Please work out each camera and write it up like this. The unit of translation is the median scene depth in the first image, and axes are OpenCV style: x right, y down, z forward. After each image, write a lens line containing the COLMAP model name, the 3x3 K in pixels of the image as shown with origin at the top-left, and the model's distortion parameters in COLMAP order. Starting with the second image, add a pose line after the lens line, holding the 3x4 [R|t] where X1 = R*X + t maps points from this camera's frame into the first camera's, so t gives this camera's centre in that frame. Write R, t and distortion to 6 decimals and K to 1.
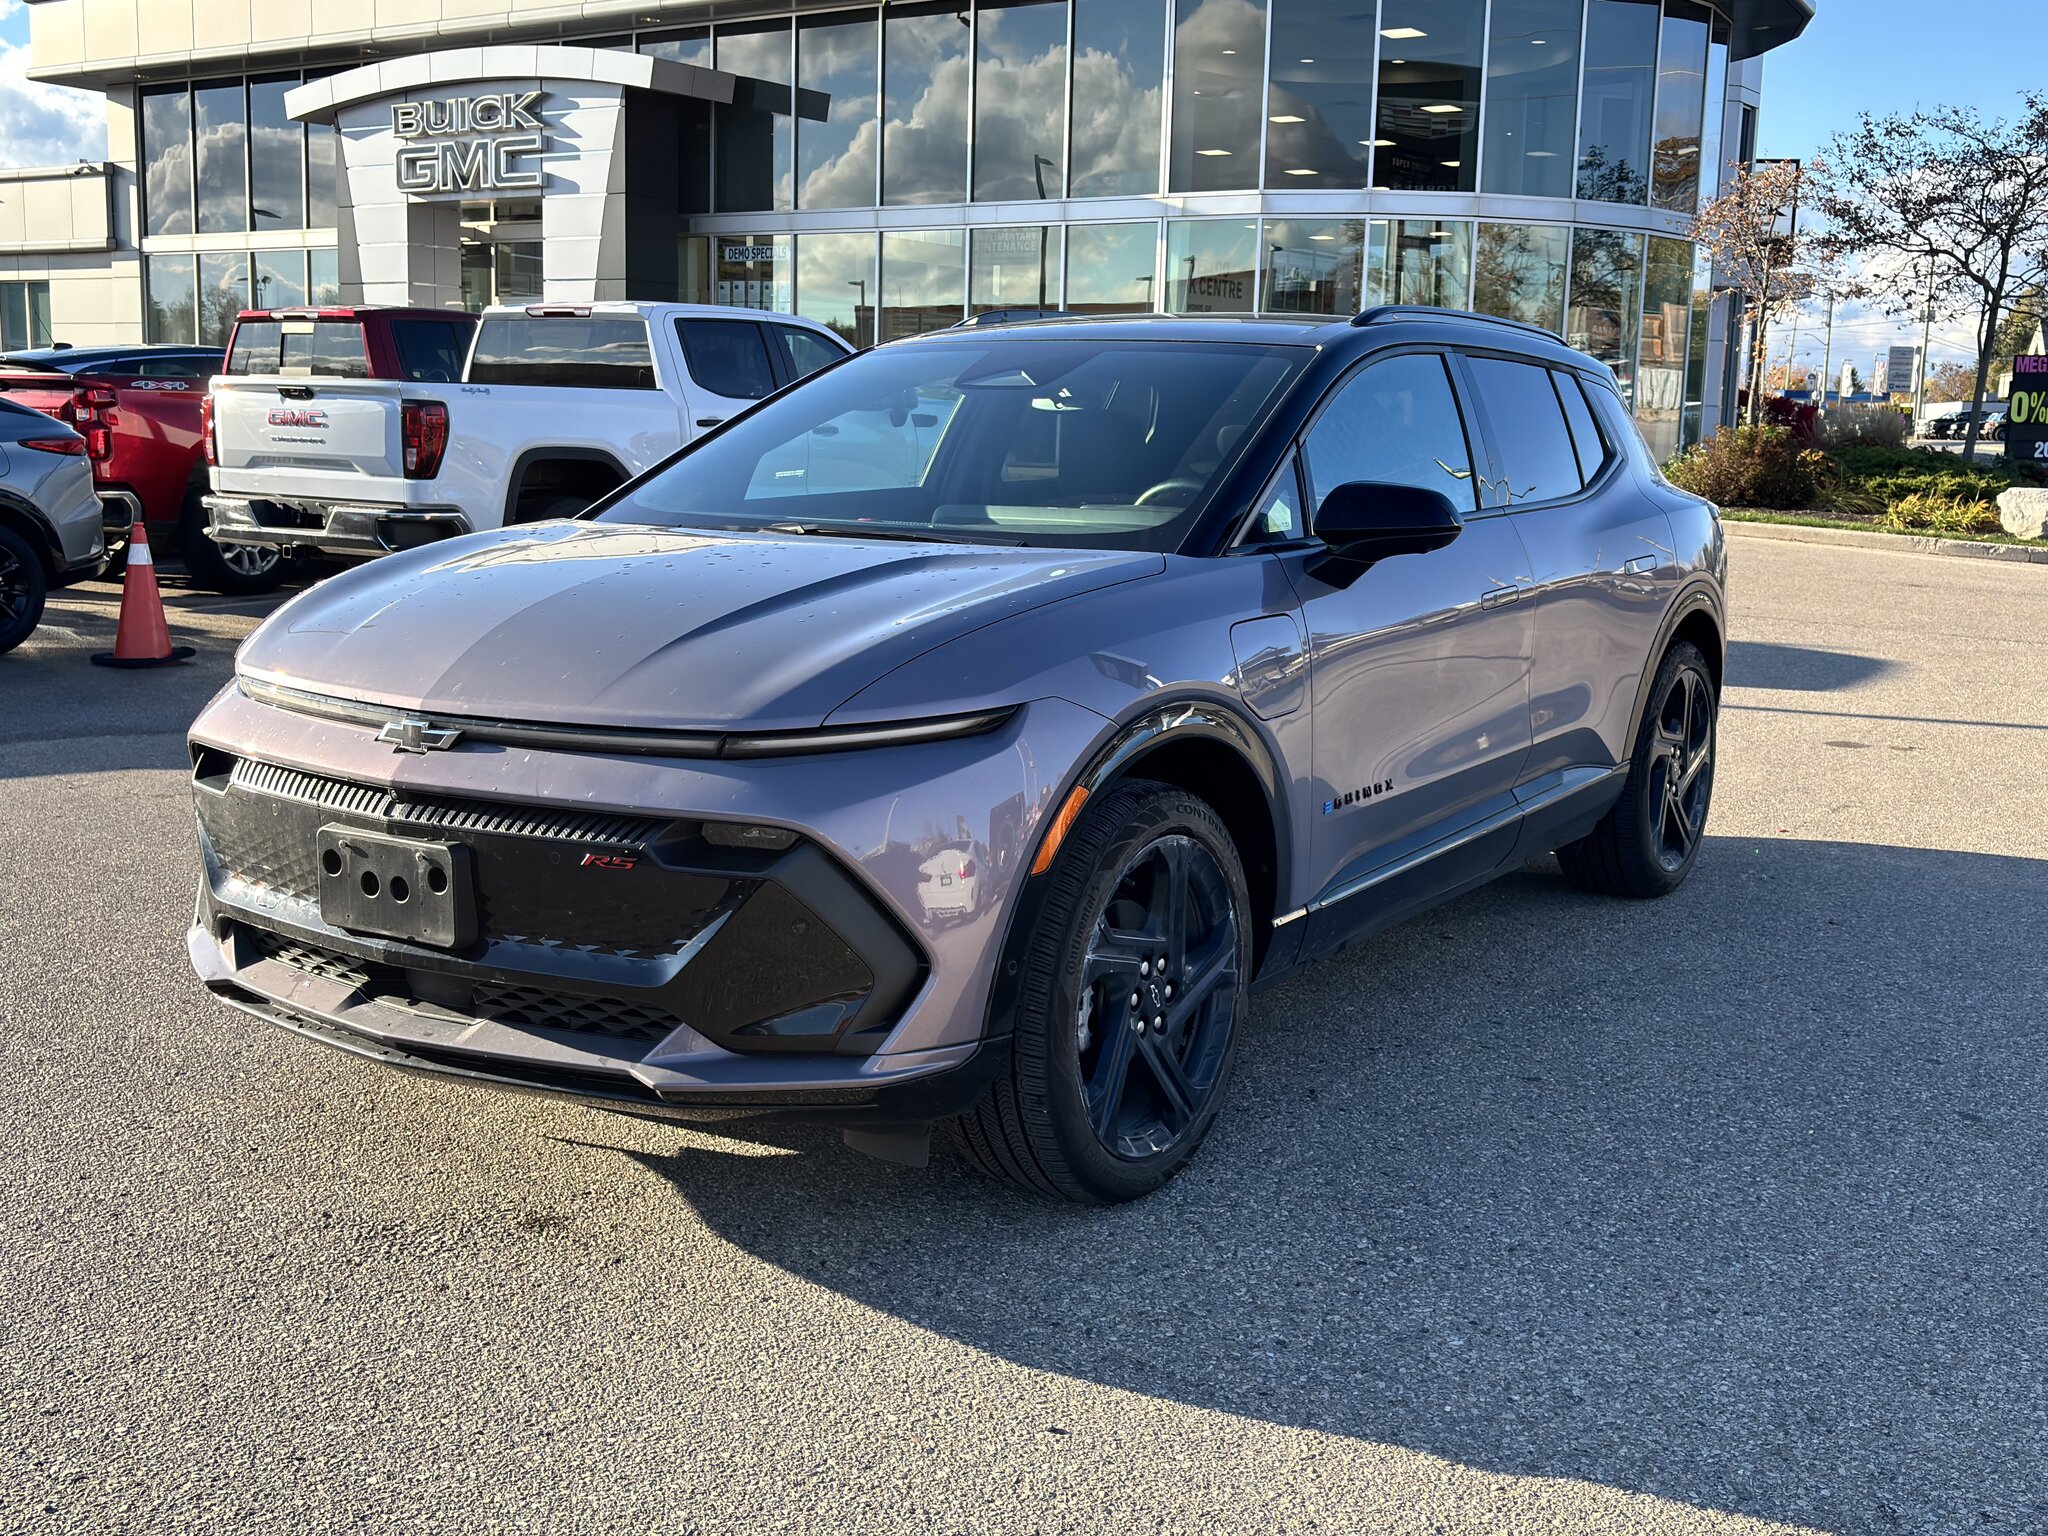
lens RADIAL K [[2308.0, 0, 1012.4], [0, 2308.0, 766.2], [0, 0, 1]] dist [0.139813, -0.338739]
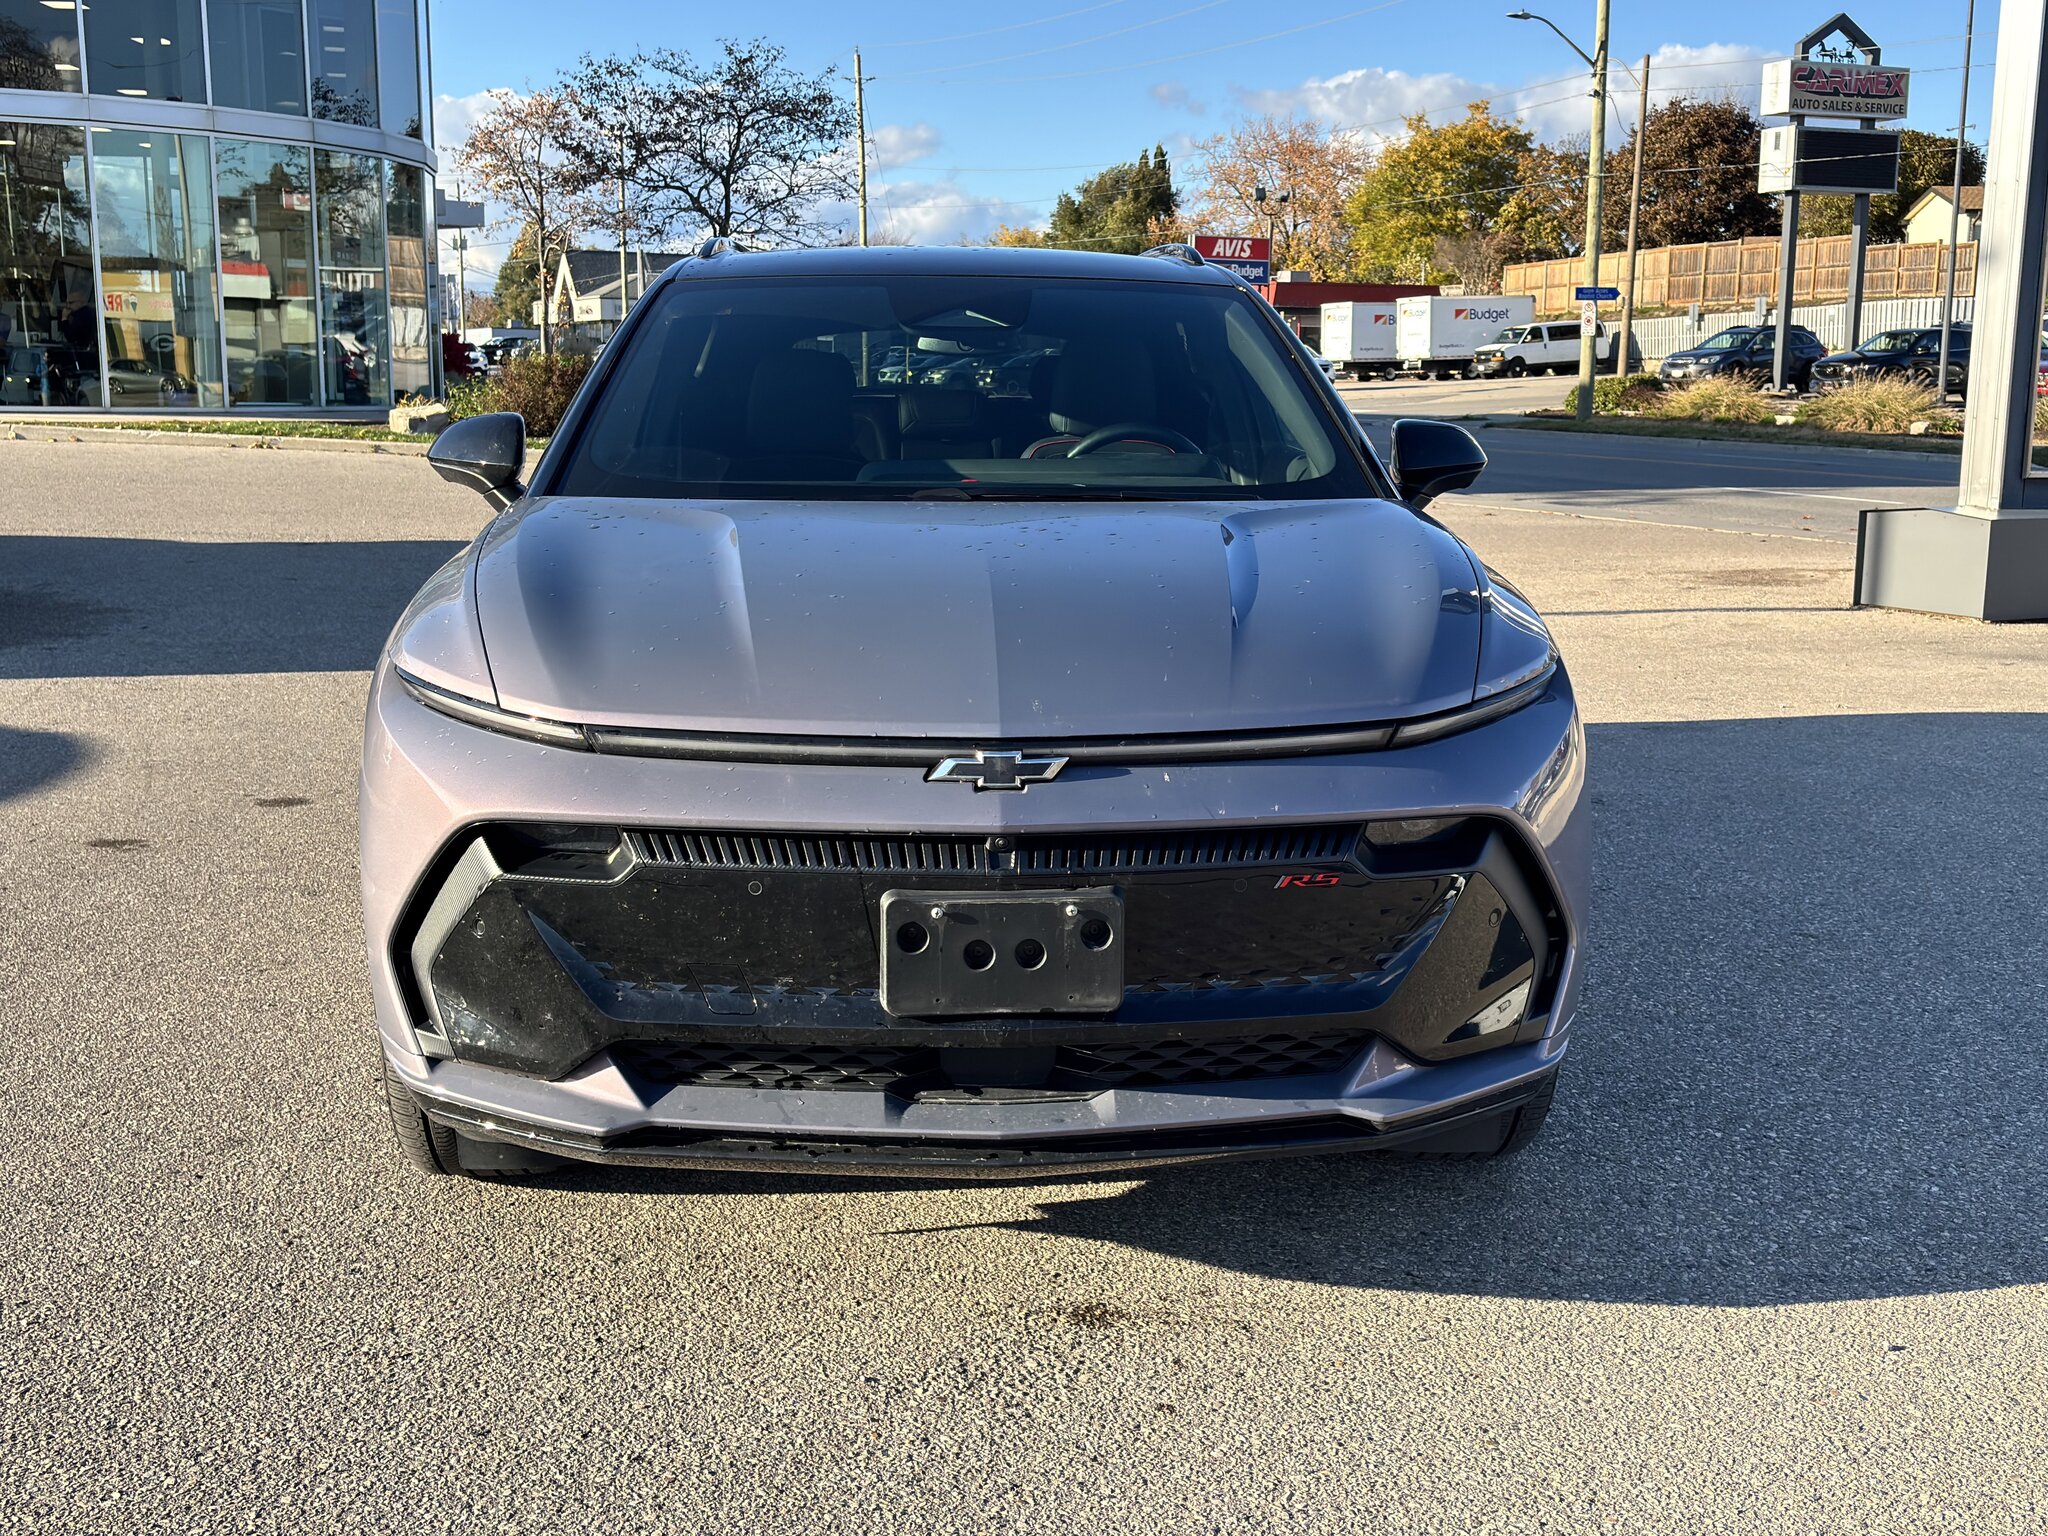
lens RADIAL K [[2308.0, 0, 1012.4], [0, 2308.0, 766.2], [0, 0, 1]] dist [0.139813, -0.338739]
pose [[0.782468, -0.120401, 0.610940, -0.707115], [0.101080, 0.992675, 0.066172, -0.063647], [-0.614432, 0.009977, 0.788907, 0.331016]]
